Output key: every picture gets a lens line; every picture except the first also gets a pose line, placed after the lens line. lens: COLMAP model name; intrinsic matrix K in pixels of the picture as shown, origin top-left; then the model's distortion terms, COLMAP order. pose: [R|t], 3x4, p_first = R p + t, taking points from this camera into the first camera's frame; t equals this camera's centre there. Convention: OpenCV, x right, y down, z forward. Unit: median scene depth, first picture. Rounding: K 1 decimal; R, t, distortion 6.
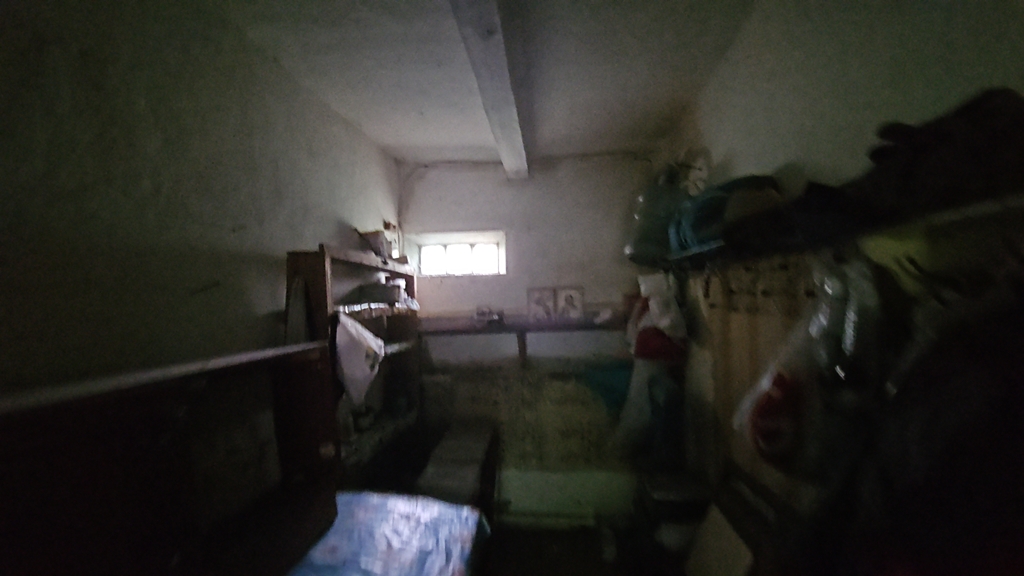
lens RADIAL K [[415.9, 0, 511.8], [0, 415.9, 289.9], [0, 0, 1]] dist [0.002724, -0.002423]
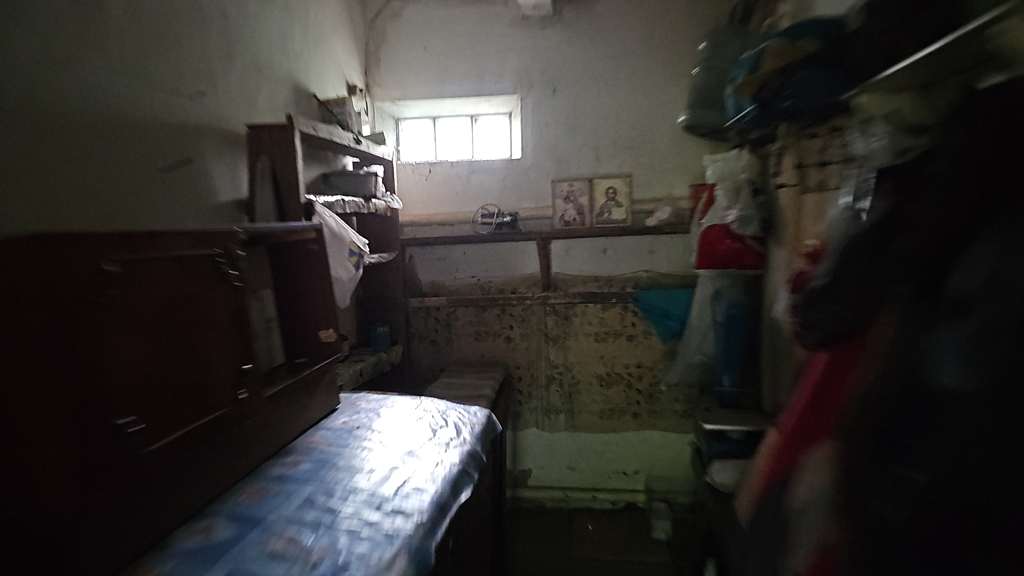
lens RADIAL K [[690.5, 0, 506.5], [0, 690.5, 285.8], [0, 0, 1]] dist [0.070302, -0.060504]
pose [[0.998953, -0.006530, -0.045271, 0.013690], [0.012237, 0.991831, 0.126968, 0.029838], [0.044072, -0.127390, 0.990873, -0.206545]]
